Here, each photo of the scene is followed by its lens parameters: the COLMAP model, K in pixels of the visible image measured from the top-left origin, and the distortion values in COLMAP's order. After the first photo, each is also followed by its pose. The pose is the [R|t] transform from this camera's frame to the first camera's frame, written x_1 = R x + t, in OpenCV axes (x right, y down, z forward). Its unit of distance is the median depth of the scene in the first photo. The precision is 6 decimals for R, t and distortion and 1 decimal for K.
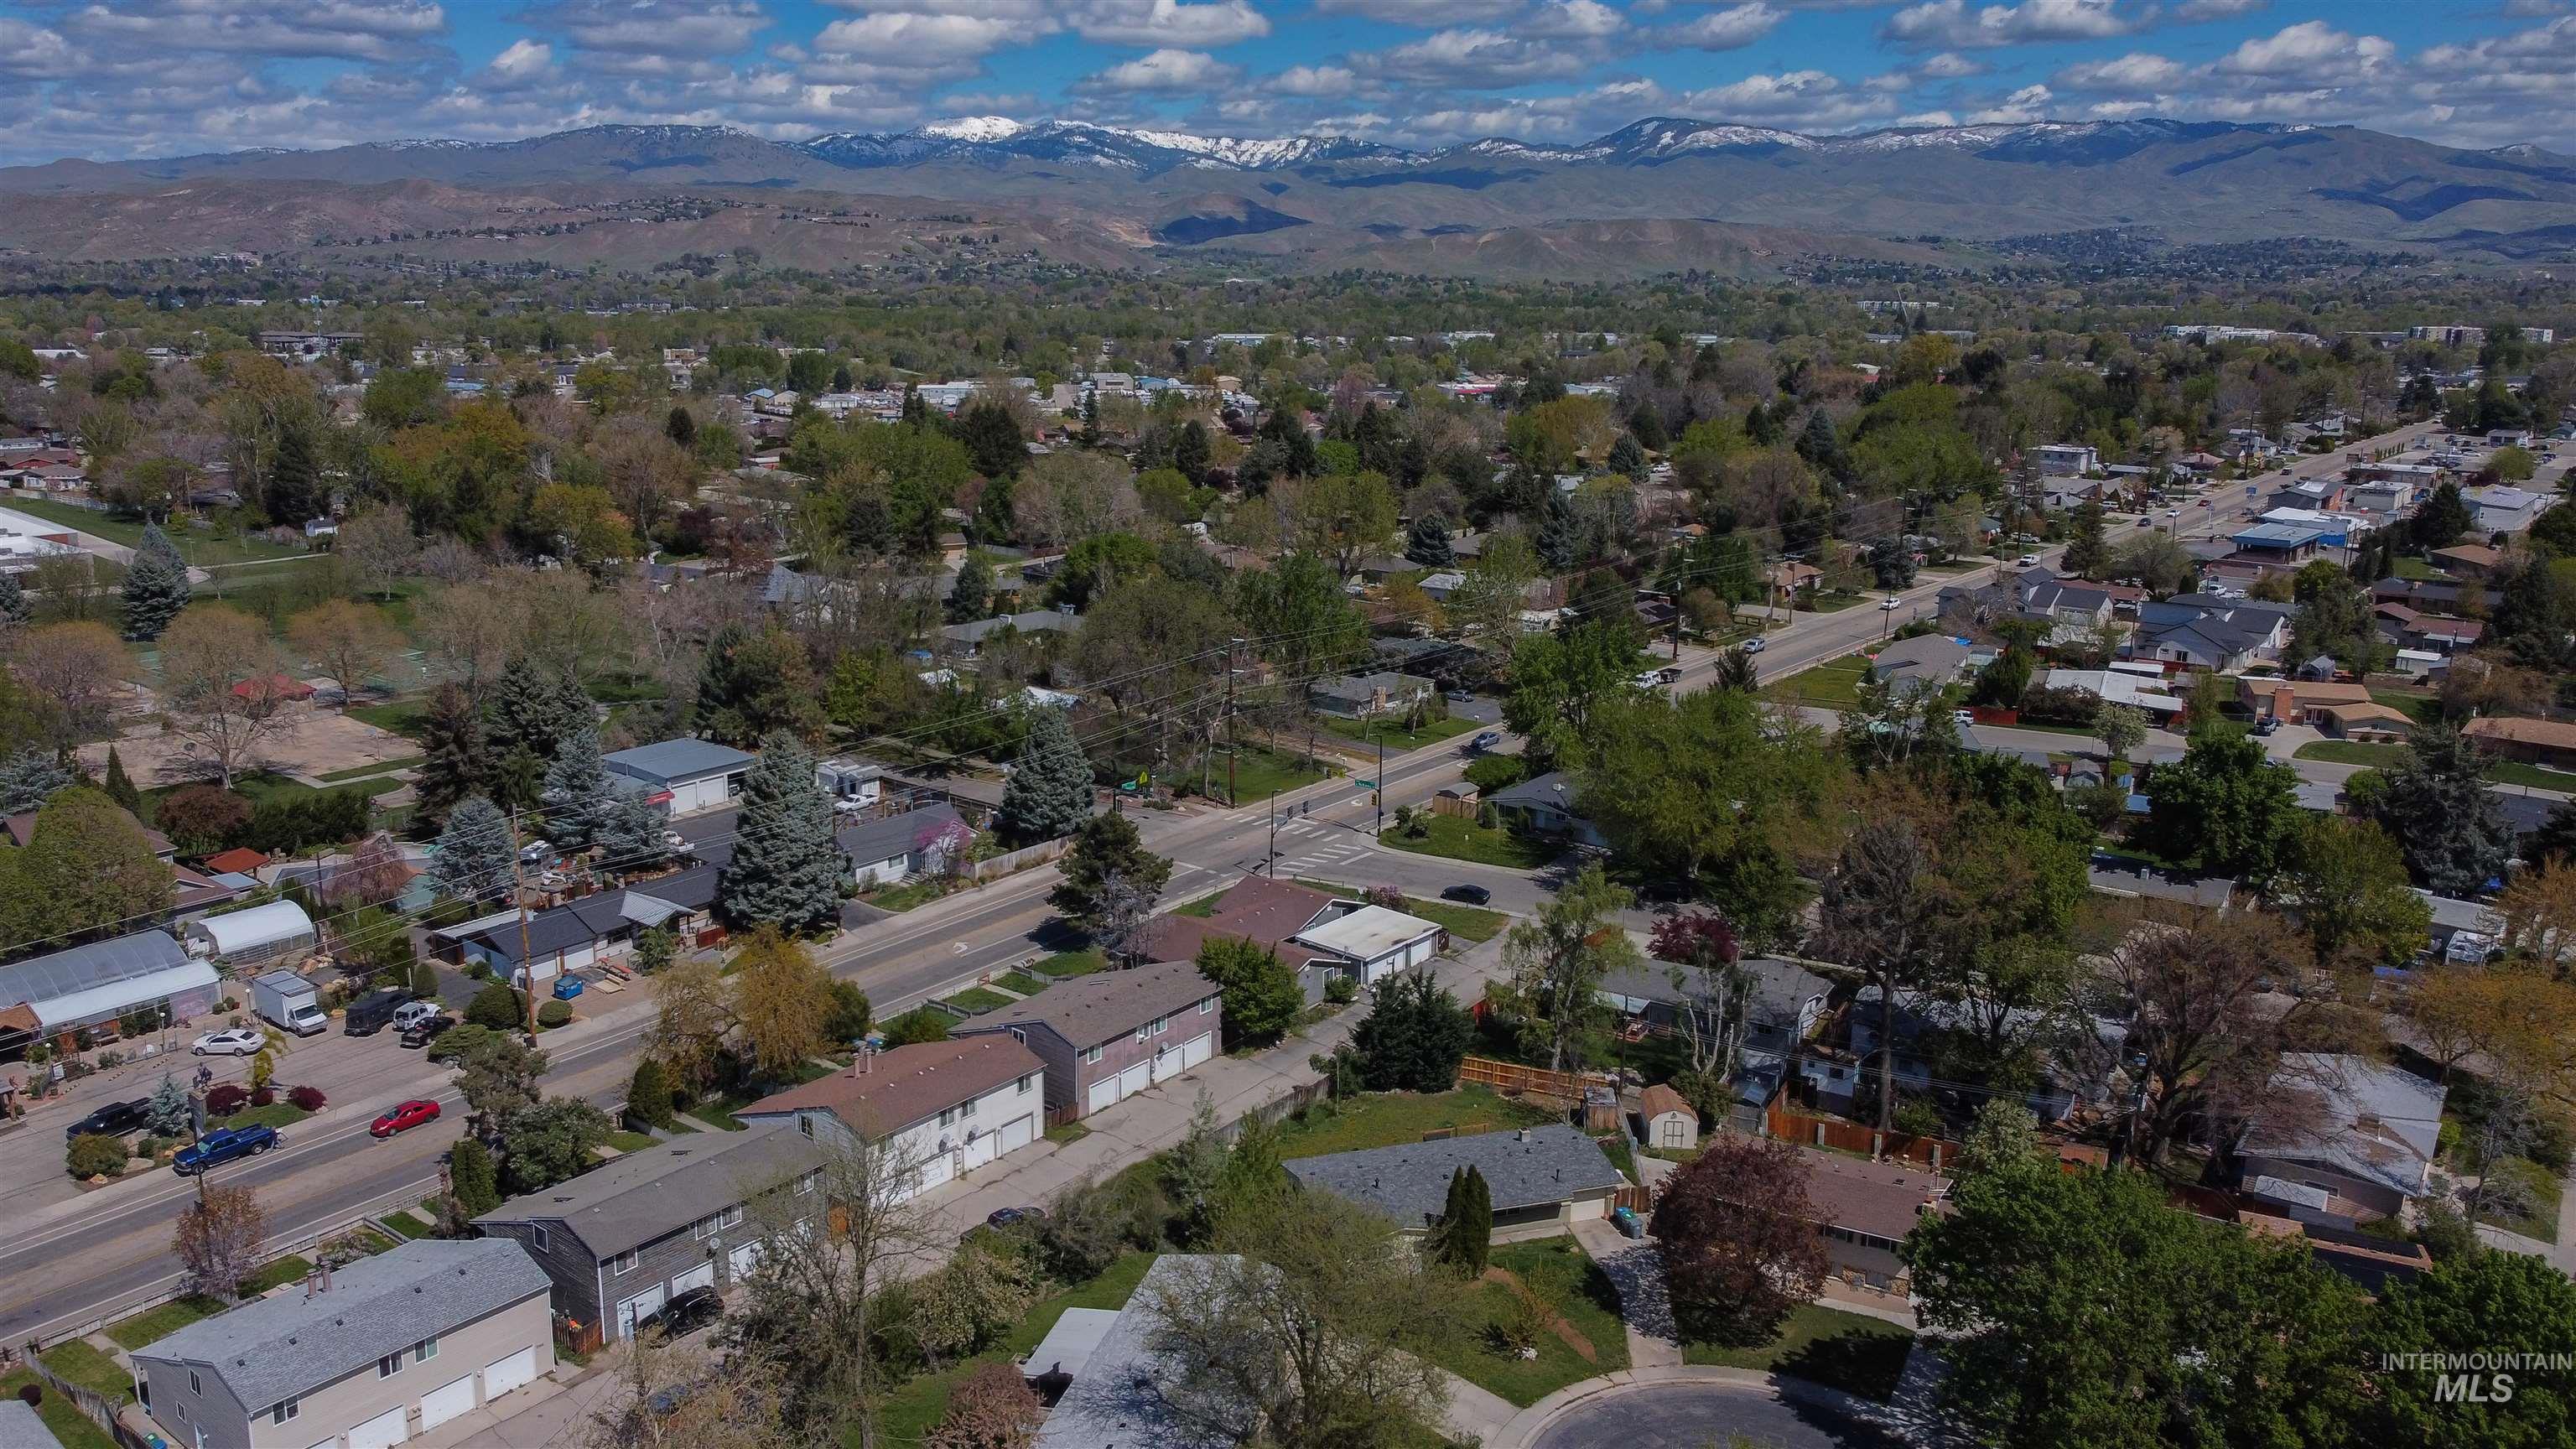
lens RADIAL K [[1966.5, 0, 1282.9], [0, 1966.5, 719.1], [0, 0, 1]] dist [0.020589, 0.008803]
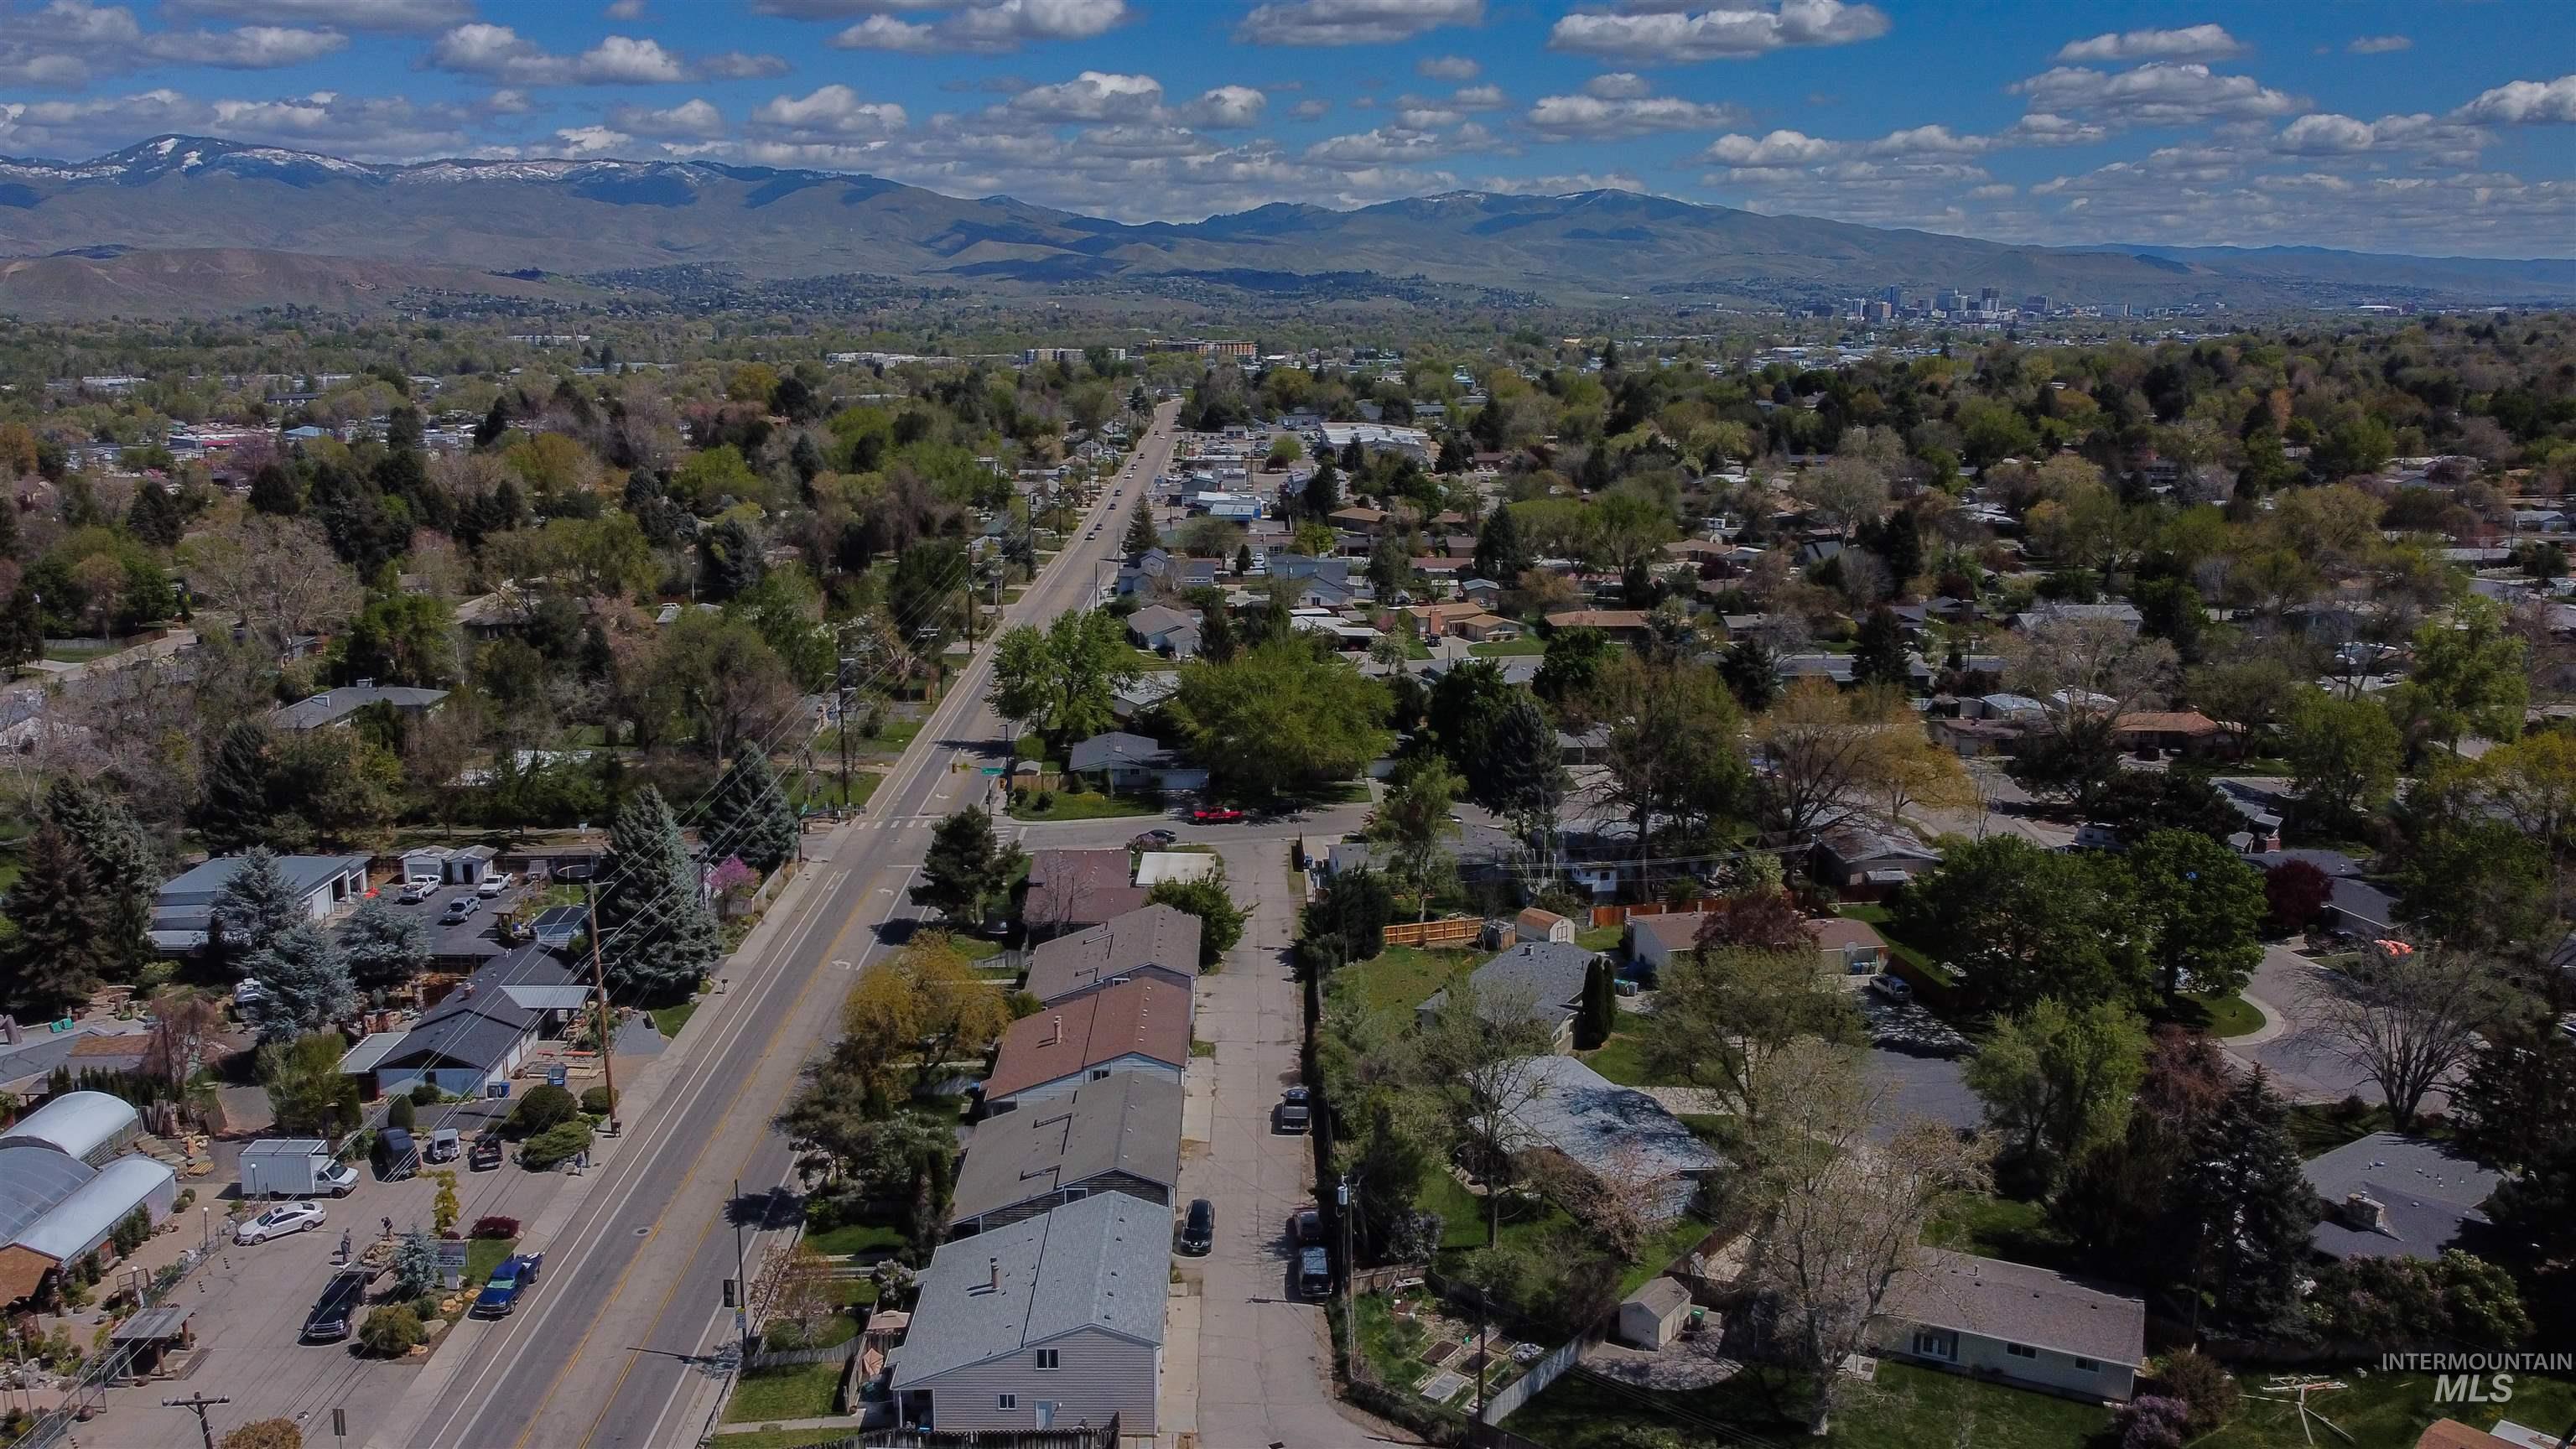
lens RADIAL K [[1966.5, 0, 1282.9], [0, 1966.5, 719.1], [0, 0, 1]] dist [0.020589, 0.008803]
pose [[0.763173, -0.144230, 0.629893, -0.830569], [0.154253, 0.987255, 0.039165, -0.021817], [-0.627513, 0.067273, 0.775694, 0.057795]]
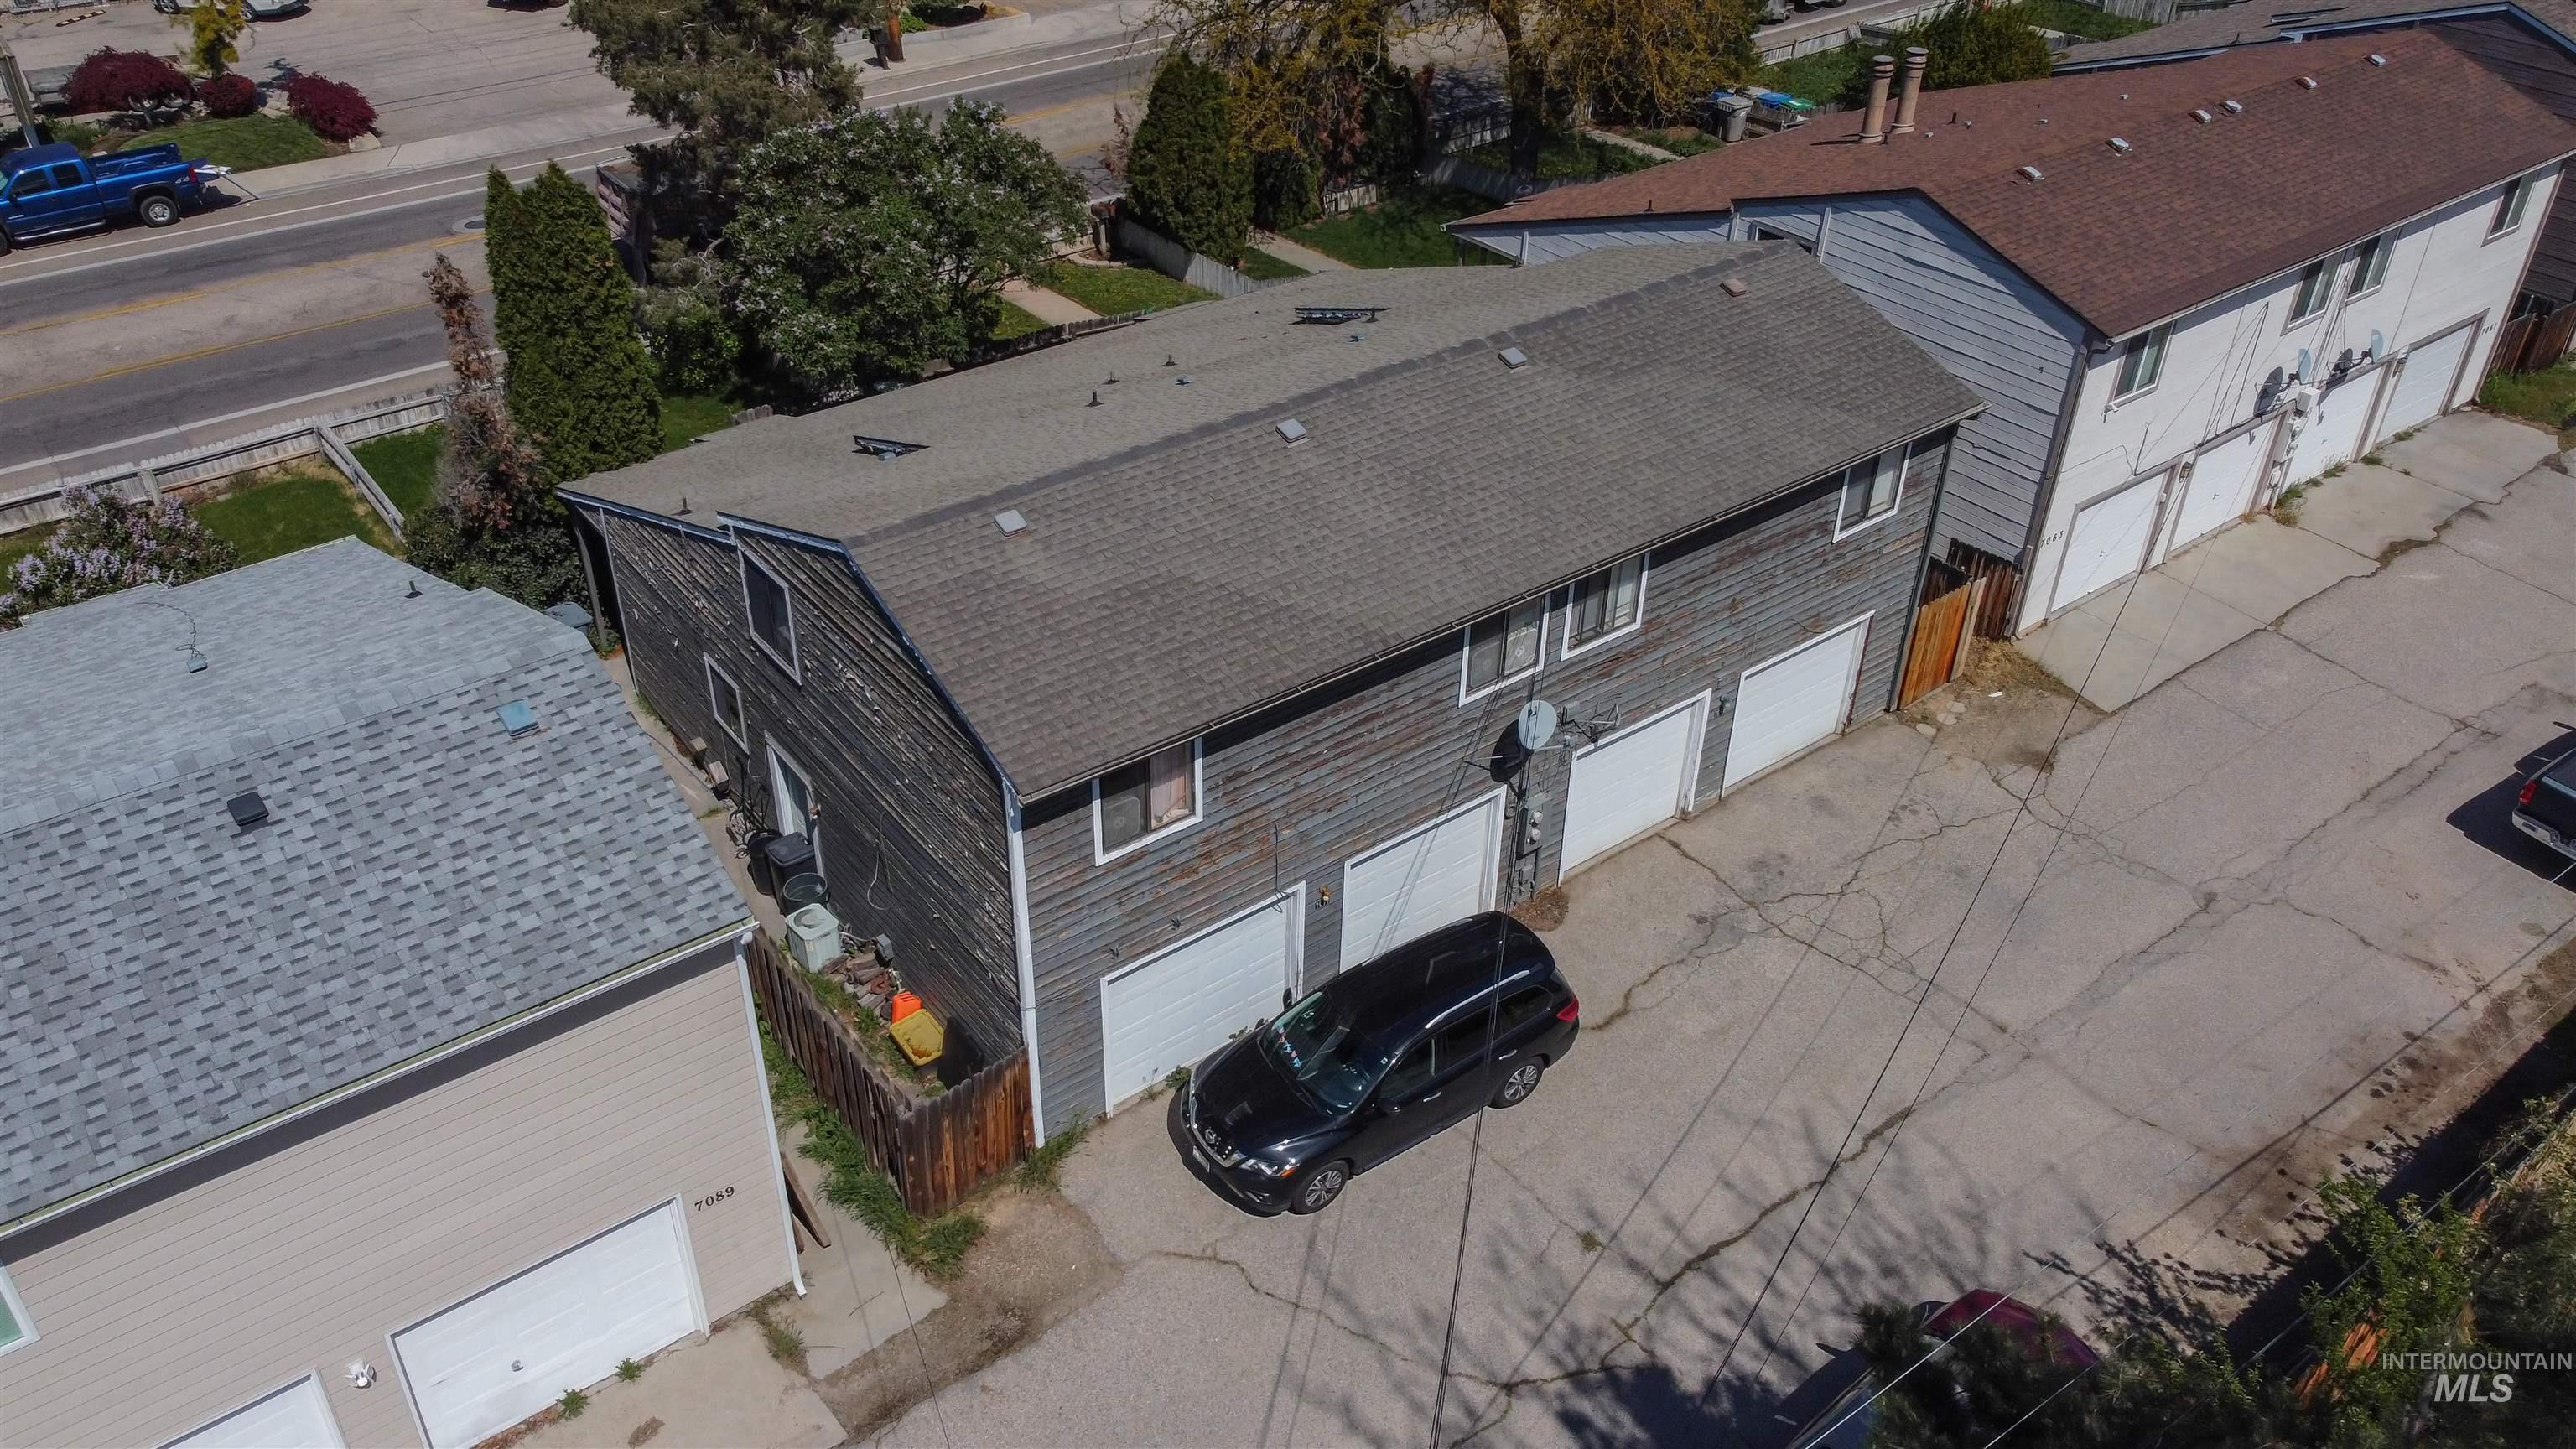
lens RADIAL K [[1966.5, 0, 1282.9], [0, 1966.5, 719.1], [0, 0, 1]] dist [0.020589, 0.008803]
pose [[0.971990, 0.131635, -0.194700, -0.250186], [-0.054955, 0.932761, 0.356283, 0.174433], [0.228508, -0.335604, 0.913868, 0.732260]]
